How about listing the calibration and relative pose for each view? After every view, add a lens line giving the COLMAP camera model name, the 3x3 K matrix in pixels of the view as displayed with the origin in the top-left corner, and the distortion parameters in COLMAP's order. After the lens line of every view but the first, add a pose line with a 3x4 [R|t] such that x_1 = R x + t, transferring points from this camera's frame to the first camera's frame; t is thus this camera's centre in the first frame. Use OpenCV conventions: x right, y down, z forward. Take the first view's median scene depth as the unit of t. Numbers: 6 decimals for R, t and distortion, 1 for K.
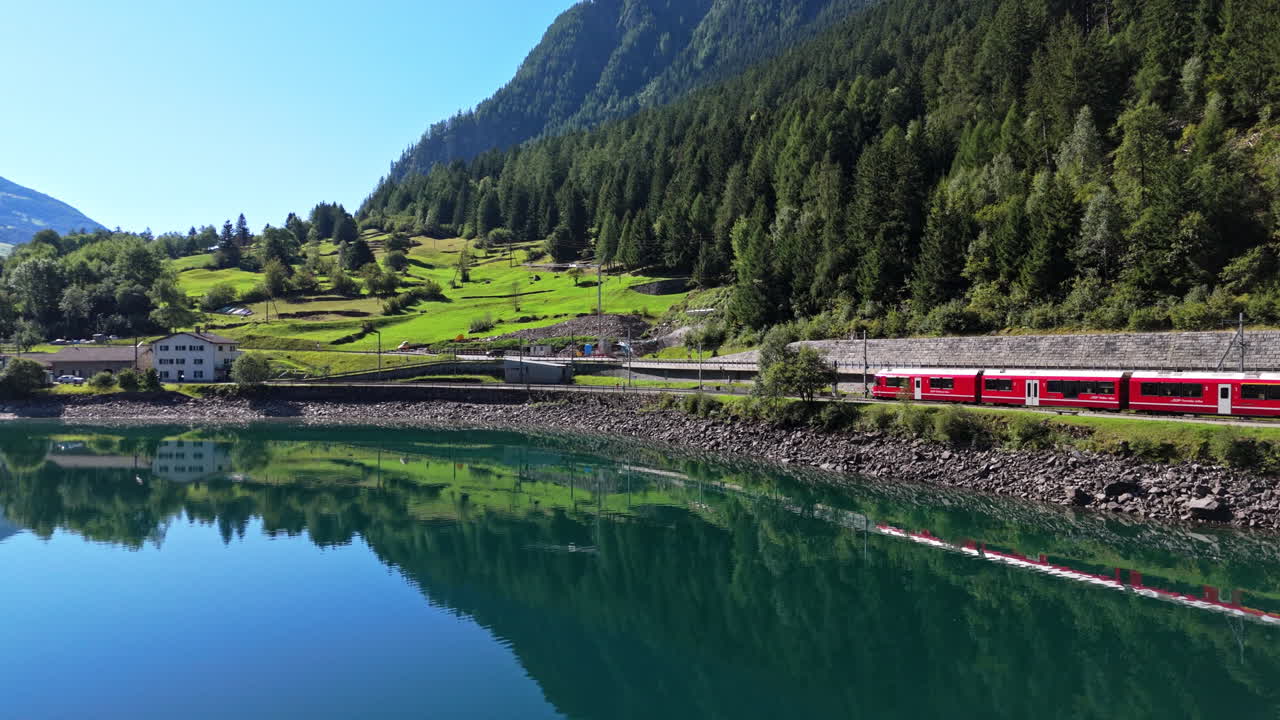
lens RADIAL K [[942.4, 0, 640.0], [0, 942.4, 360.0], [0, 0, 1]] dist [0.075882, -0.095671]
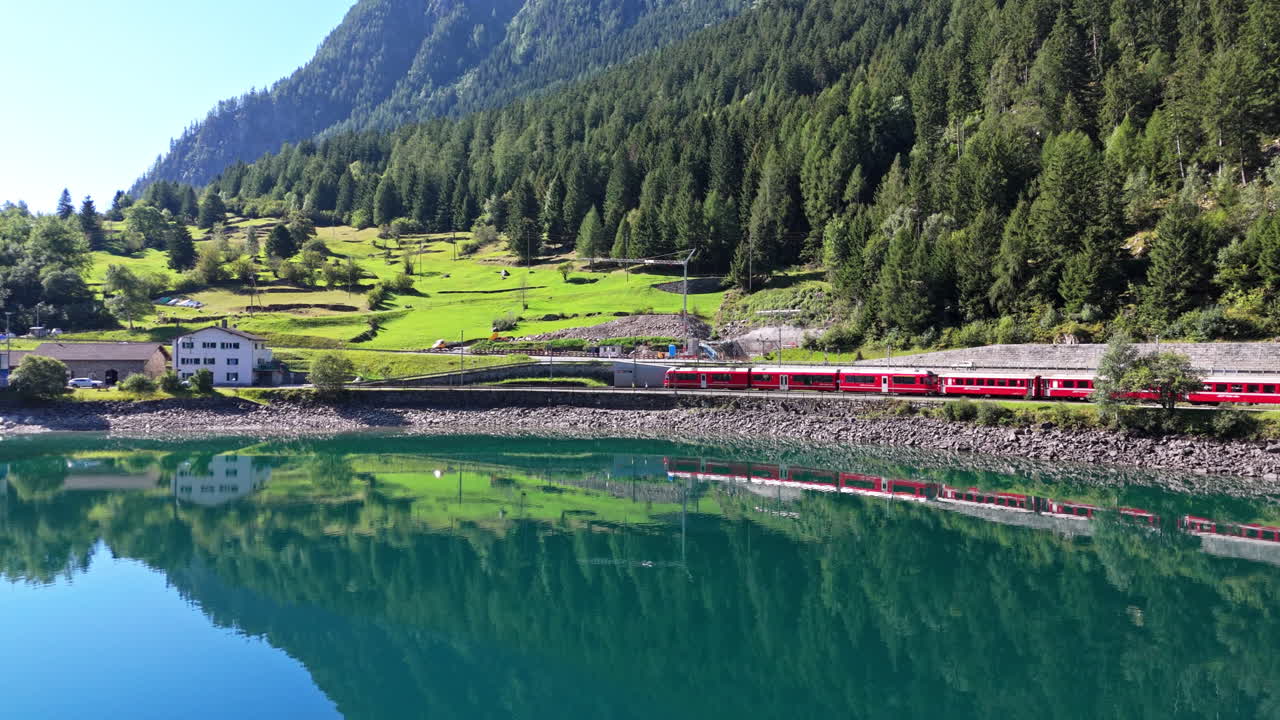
lens RADIAL K [[942.4, 0, 640.0], [0, 942.4, 360.0], [0, 0, 1]] dist [0.075882, -0.095671]
pose [[0.973277, 0.005482, 0.229571, -0.221707], [-0.005478, 0.999985, -0.000656, -0.000792], [-0.229571, -0.000619, 0.973292, 0.067336]]
